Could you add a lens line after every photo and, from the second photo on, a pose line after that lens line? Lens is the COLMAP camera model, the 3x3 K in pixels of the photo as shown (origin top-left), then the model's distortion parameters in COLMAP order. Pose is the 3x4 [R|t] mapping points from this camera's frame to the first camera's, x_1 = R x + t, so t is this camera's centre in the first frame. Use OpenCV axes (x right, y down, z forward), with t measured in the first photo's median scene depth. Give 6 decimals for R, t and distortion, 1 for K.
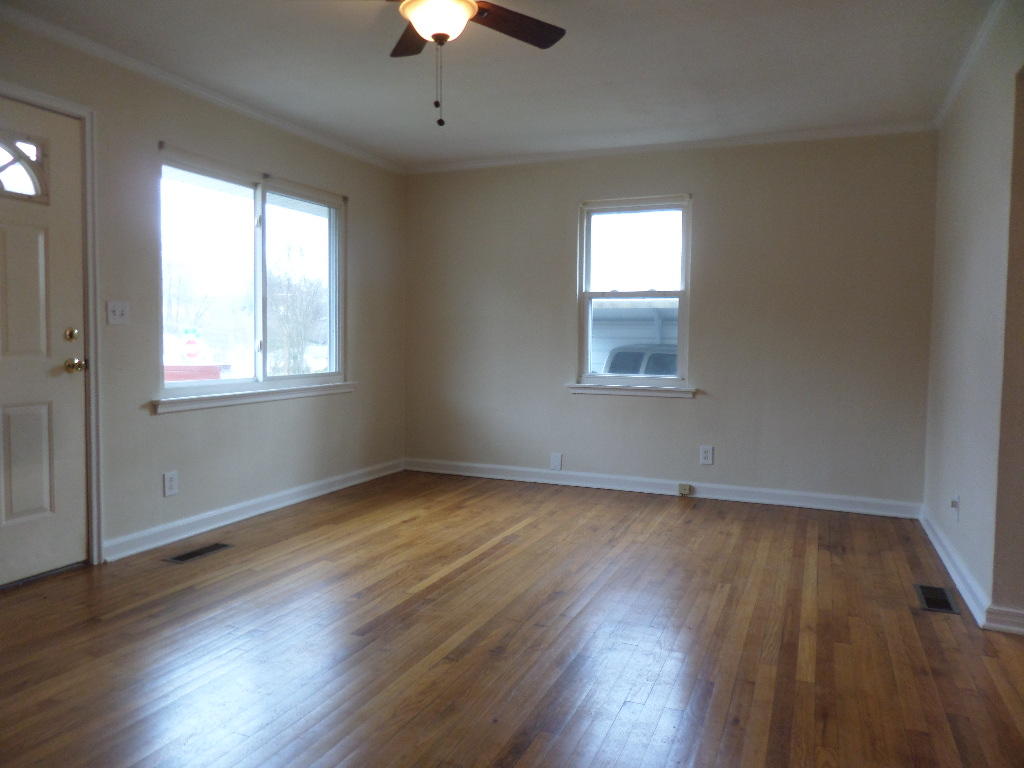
lens RADIAL K [[740.4, 0, 503.7], [0, 740.4, 378.3], [0, 0, 1]] dist [0.000750, 0.006725]
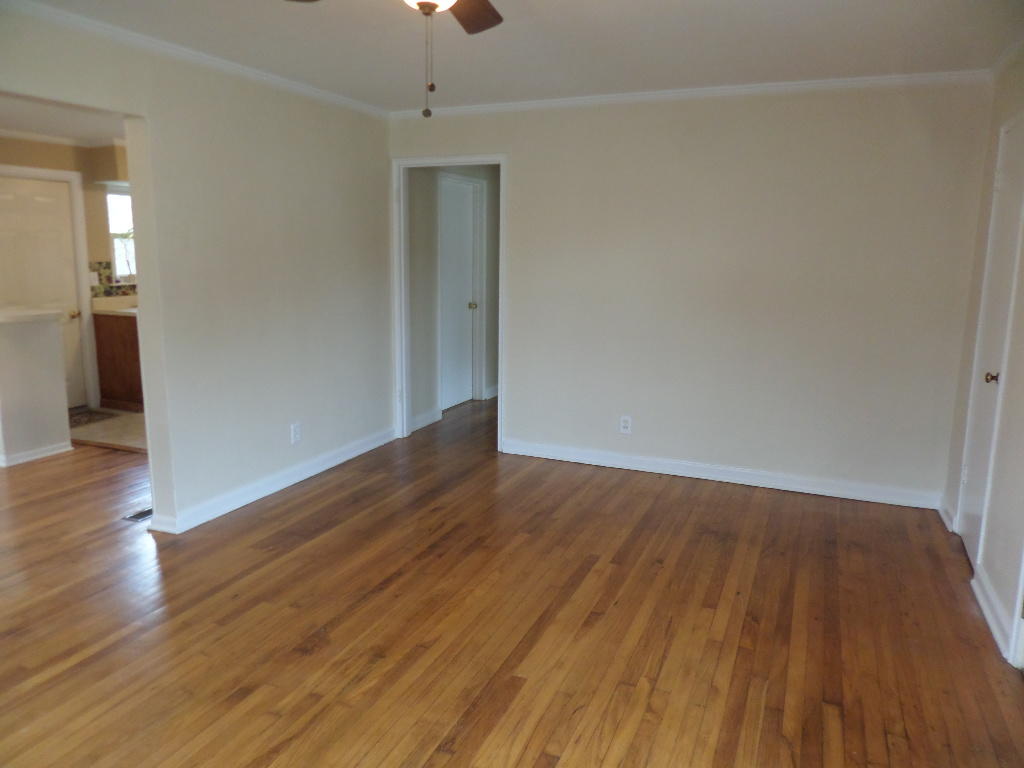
lens RADIAL K [[740.4, 0, 485.2], [0, 740.4, 365.9], [0, 0, 1]] dist [0.000750, 0.006725]
pose [[-0.999788, -0.015007, 0.014098, -0.123718], [-0.011555, 0.975634, 0.219100, -0.189626], [-0.017043, 0.218890, -0.975601, 1.414279]]
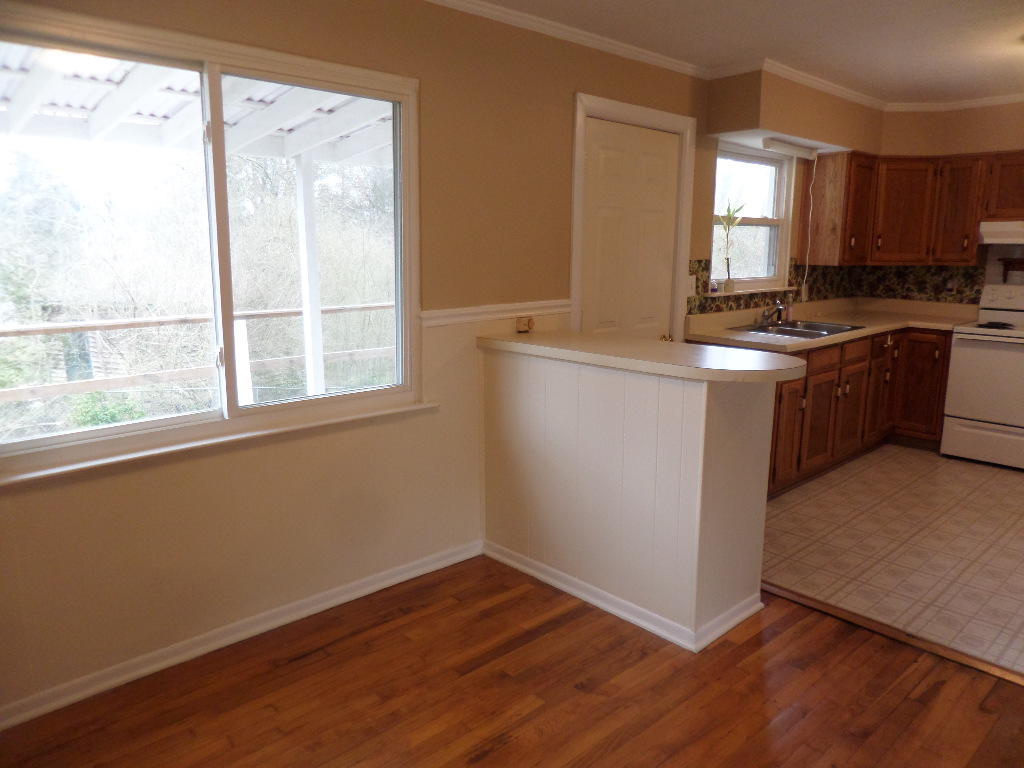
lens RADIAL K [[740.4, 0, 508.9], [0, 740.4, 370.8], [0, 0, 1]] dist [0.000750, 0.006725]
pose [[-0.925418, -0.090705, 0.367933, 0.756161], [0.004322, 0.968342, 0.249590, -0.150731], [-0.378924, 0.232565, -0.895729, 0.757772]]
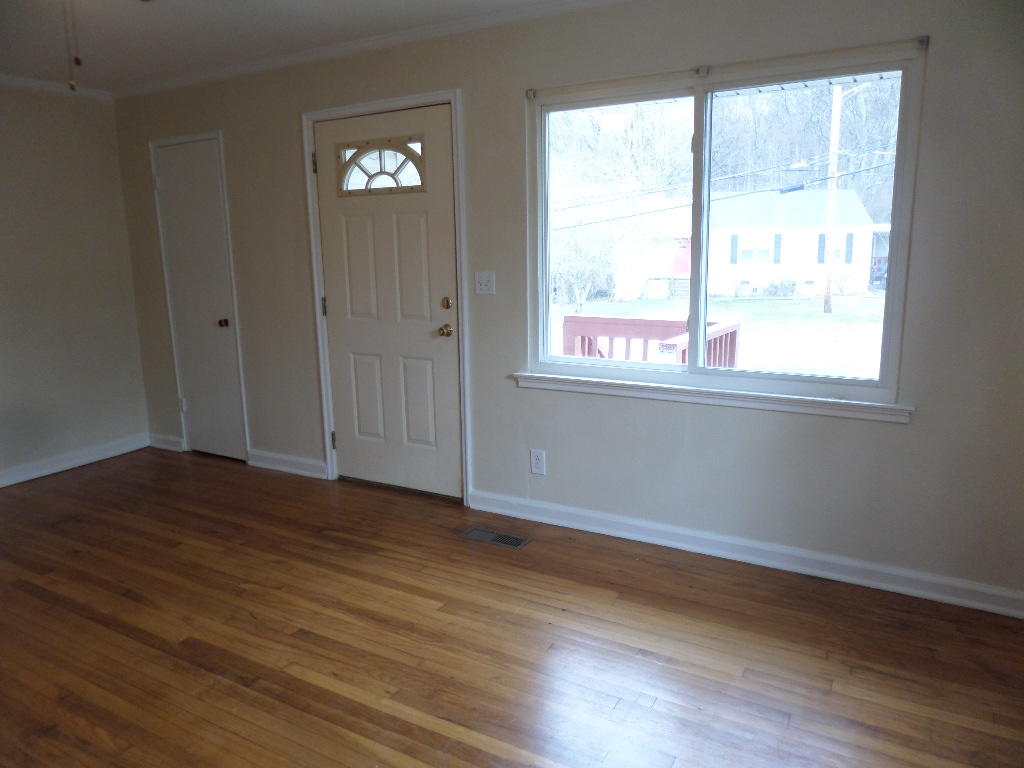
lens RADIAL K [[740.4, 0, 518.2], [0, 740.4, 373.7], [0, 0, 1]] dist [0.000750, 0.006725]
pose [[-0.121126, 0.176593, -0.976803, 0.508494], [-0.033987, 0.982733, 0.181880, -0.155729], [0.992055, 0.055229, -0.113032, 1.187878]]
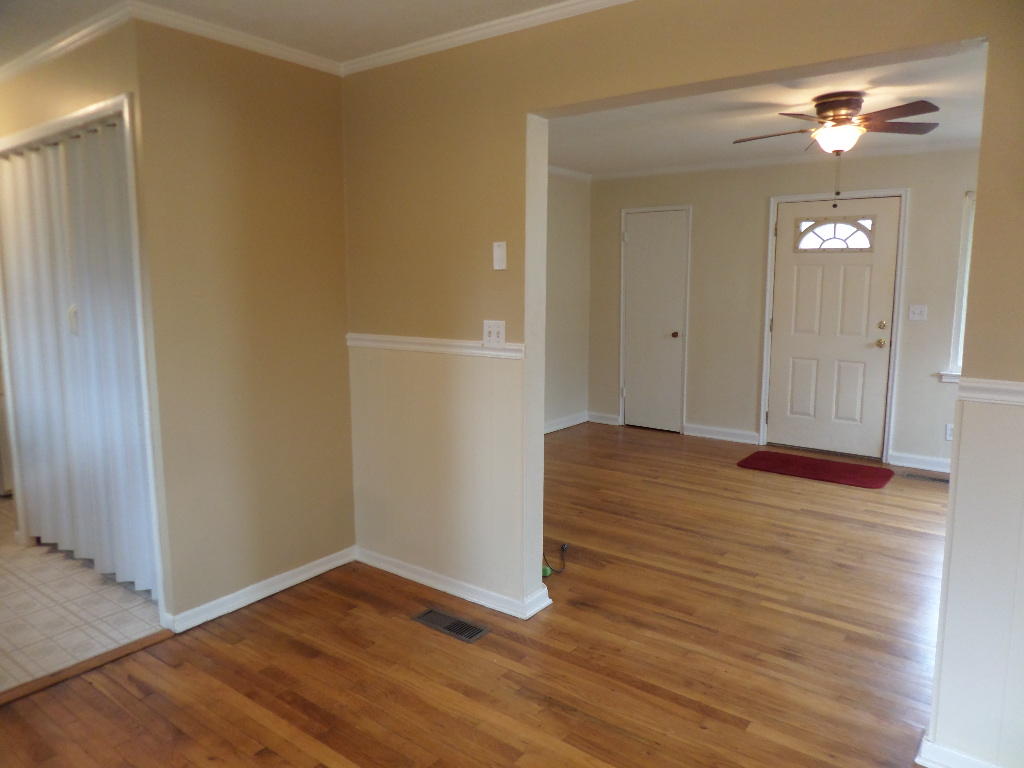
lens RADIAL K [[740.4, 0, 520.1], [0, 740.4, 369.5], [0, 0, 1]] dist [0.000750, 0.006725]
pose [[-0.241309, 0.113595, -0.963777, 1.225723], [-0.064882, 0.989015, 0.132815, -0.125448], [0.968277, 0.094582, -0.231288, 0.567510]]
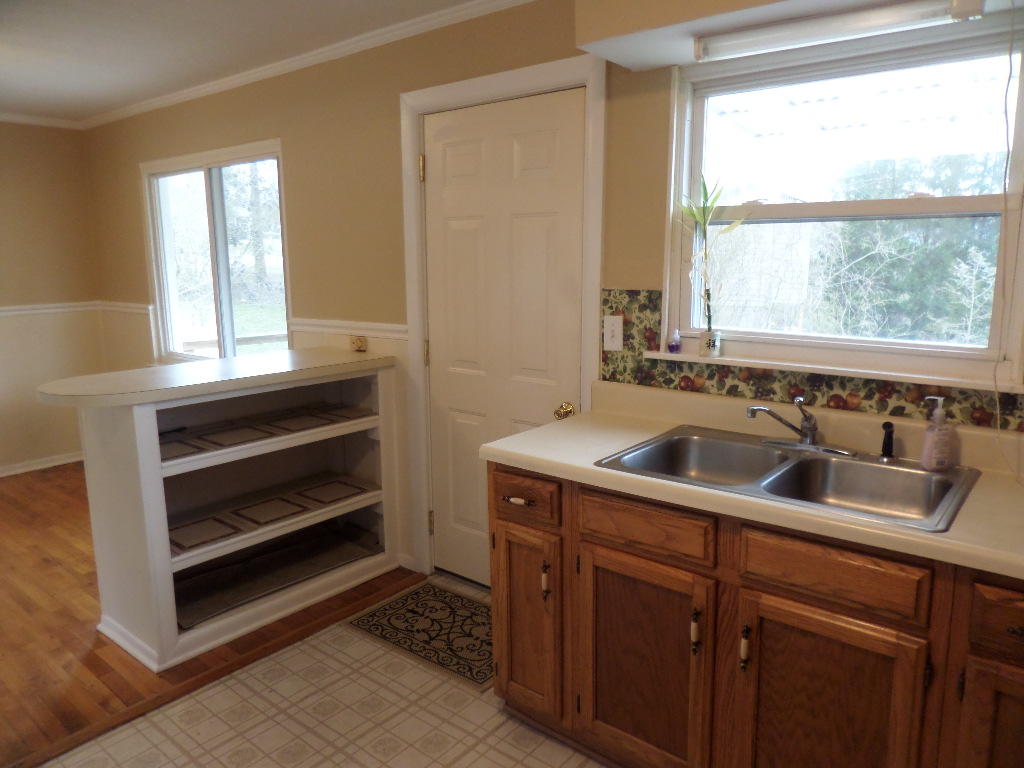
lens RADIAL K [[740.4, 0, 512.0], [0, 740.4, 381.3], [0, 0, 1]] dist [0.000750, 0.006725]
pose [[0.282890, -0.177154, 0.942650, 0.194293], [0.084070, 0.983592, 0.159619, -0.053266], [-0.955461, 0.034094, 0.293142, -0.665097]]
